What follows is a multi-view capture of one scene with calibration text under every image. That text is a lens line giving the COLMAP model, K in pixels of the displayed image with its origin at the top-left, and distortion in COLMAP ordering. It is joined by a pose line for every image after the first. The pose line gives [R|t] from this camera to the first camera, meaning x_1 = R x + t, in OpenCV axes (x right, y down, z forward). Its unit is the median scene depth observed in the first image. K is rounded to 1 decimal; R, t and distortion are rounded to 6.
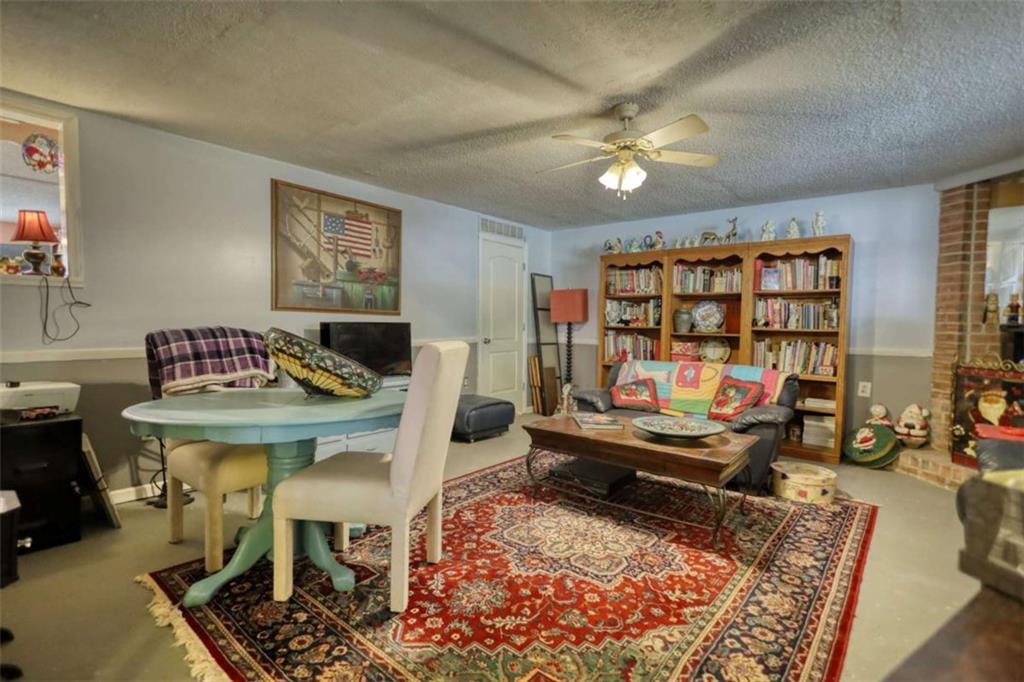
lens RADIAL K [[483.1, 0, 505.7], [0, 483.1, 342.6], [0, 0, 1]] dist [-0.000707, 0.001782]
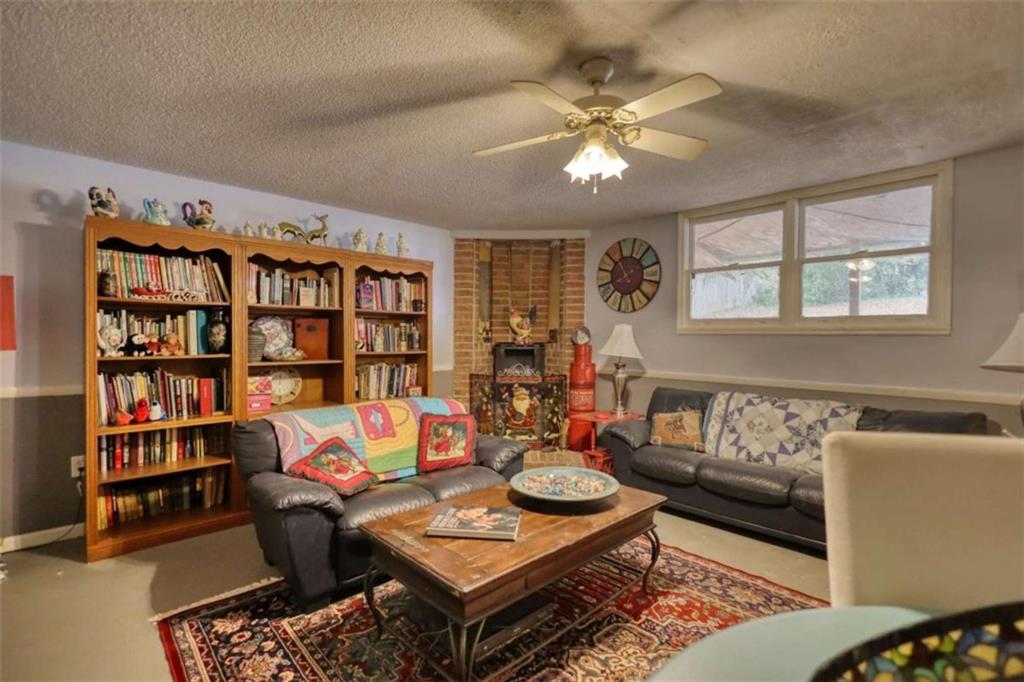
lens RADIAL K [[483.1, 0, 507.9], [0, 483.1, 338.1], [0, 0, 1]] dist [-0.000707, 0.001782]
pose [[0.115185, -0.016087, 0.993214, -0.335667], [0.037346, 0.999232, 0.011853, -0.062148], [-0.992642, 0.035727, 0.115697, 0.715119]]
